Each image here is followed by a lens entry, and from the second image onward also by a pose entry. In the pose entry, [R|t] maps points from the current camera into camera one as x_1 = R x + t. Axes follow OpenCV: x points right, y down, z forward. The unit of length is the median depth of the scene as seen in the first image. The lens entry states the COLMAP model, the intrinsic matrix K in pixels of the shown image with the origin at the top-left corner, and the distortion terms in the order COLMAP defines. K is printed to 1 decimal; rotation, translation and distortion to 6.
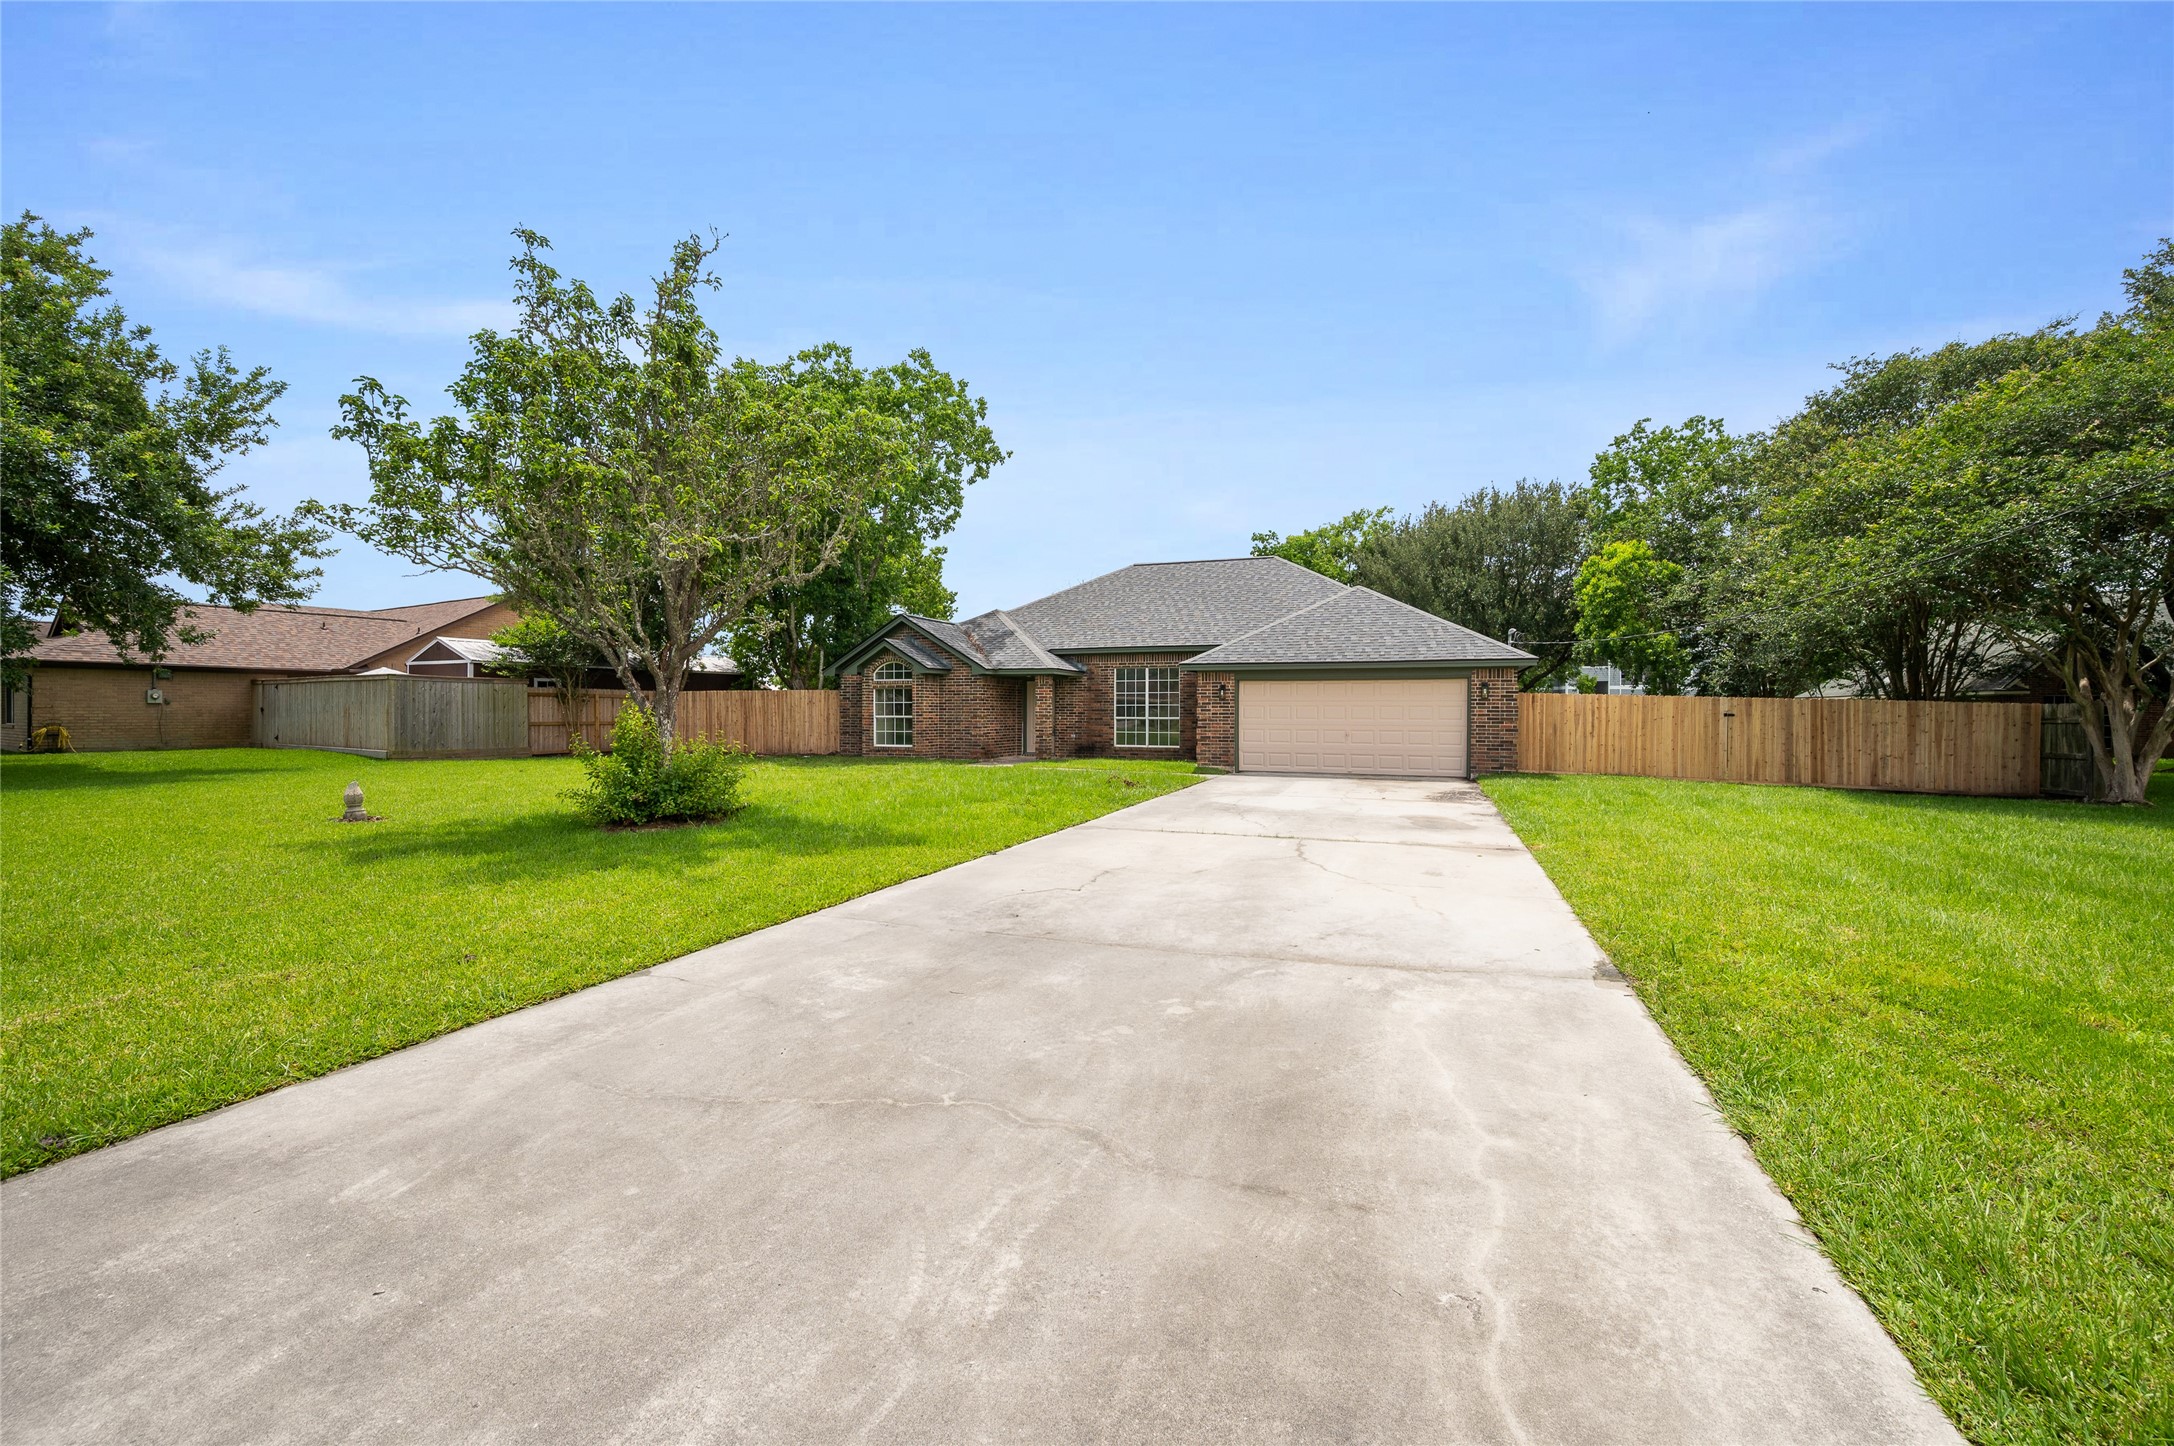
lens RADIAL K [[868.9, 0, 1092.4], [0, 868.9, 716.3], [0, 0, 1]] dist [-0.002426, 0.000279]
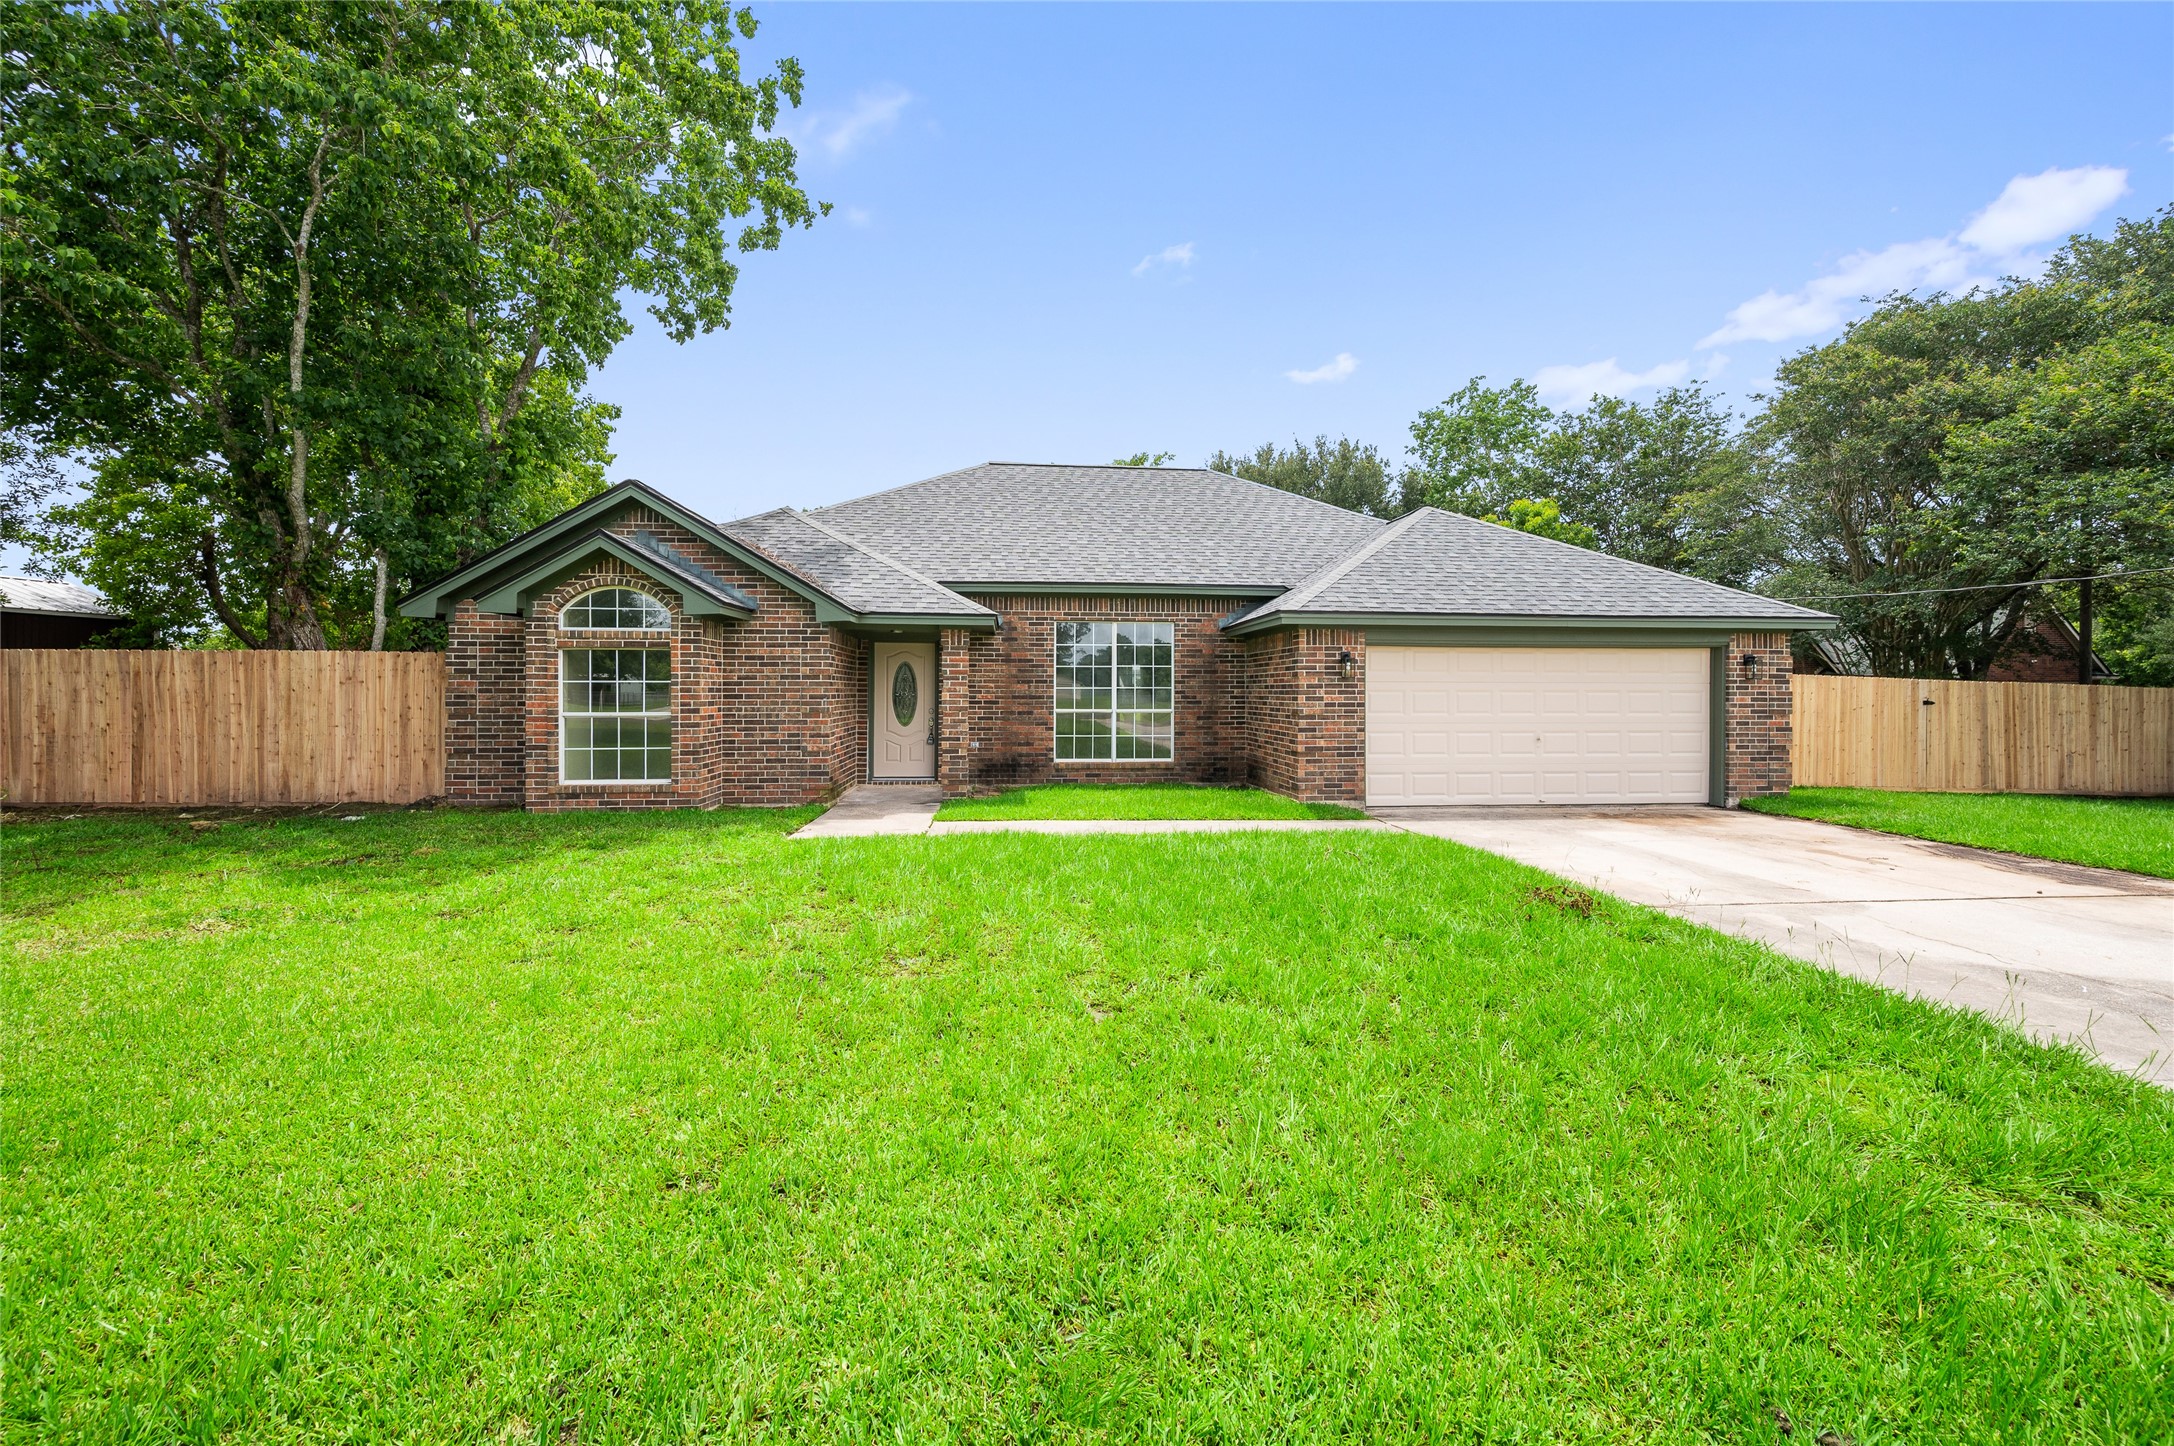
lens RADIAL K [[868.9, 0, 1080.8], [0, 868.9, 697.9], [0, 0, 1]] dist [-0.002426, 0.000279]
pose [[0.897970, -0.004564, 0.440033, -0.231004], [0.003103, 0.999987, 0.004041, -0.009796], [-0.440045, -0.002263, 0.897973, 0.561735]]
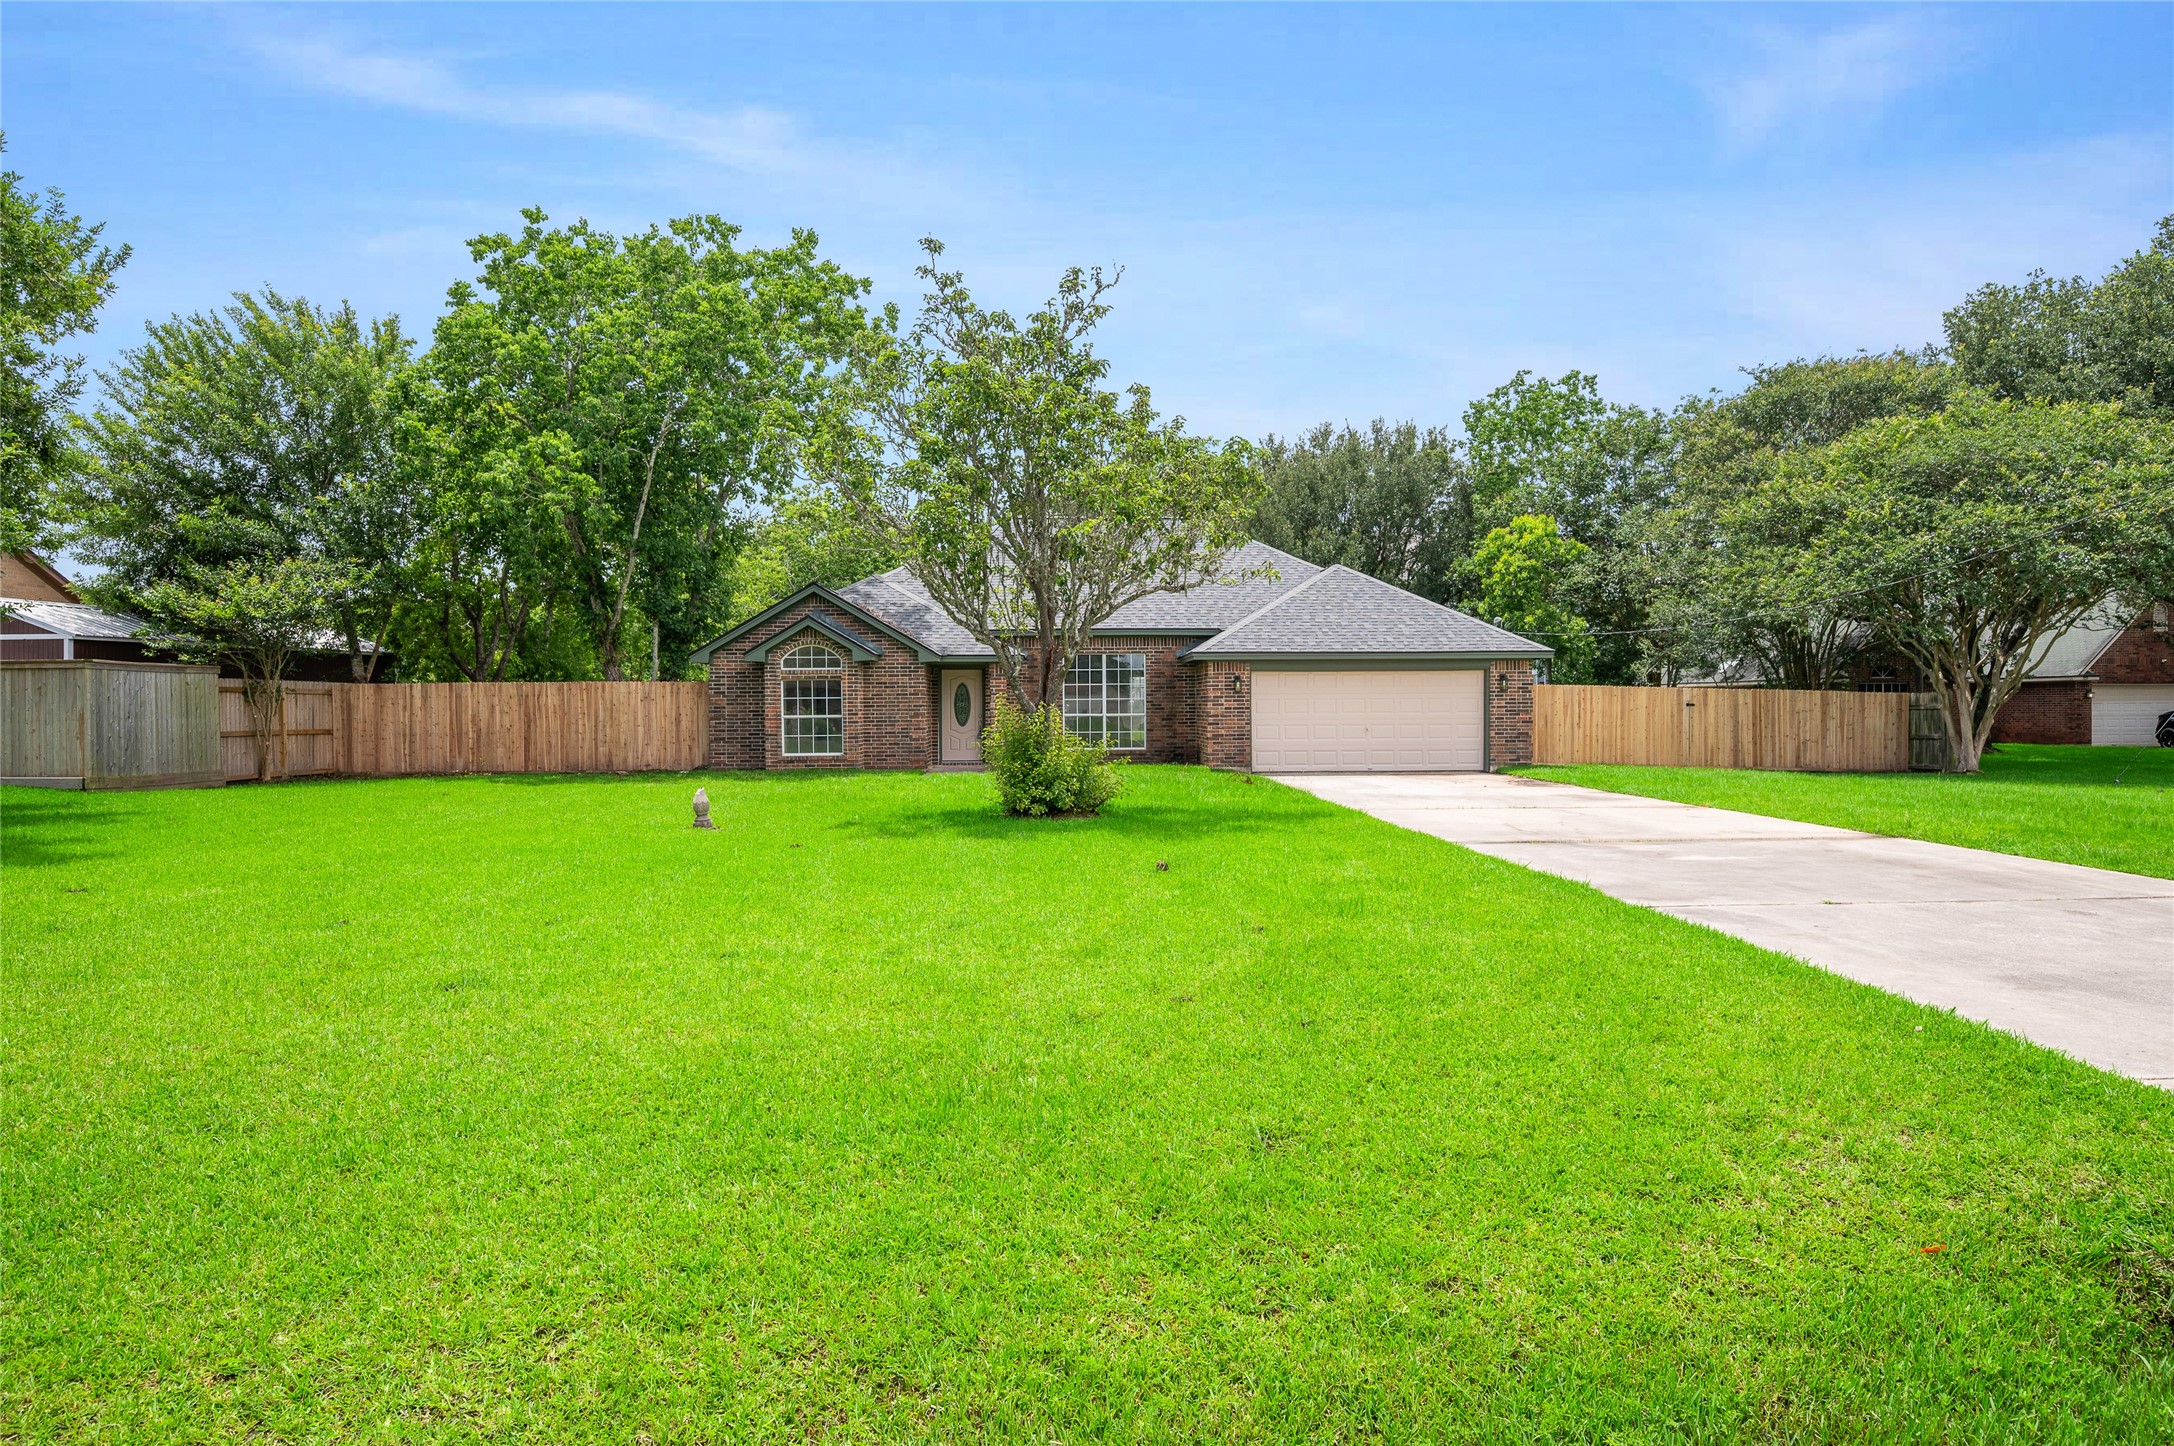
lens RADIAL K [[1477.8, 0, 1087.5], [0, 1477.8, 727.2], [0, 0, 1]] dist [-0.002824, 0.004695]
pose [[0.921026, -0.014691, 0.389225, -0.560003], [0.011531, 0.999879, 0.010453, -0.001240], [-0.389331, -0.005139, 0.921084, -0.323339]]
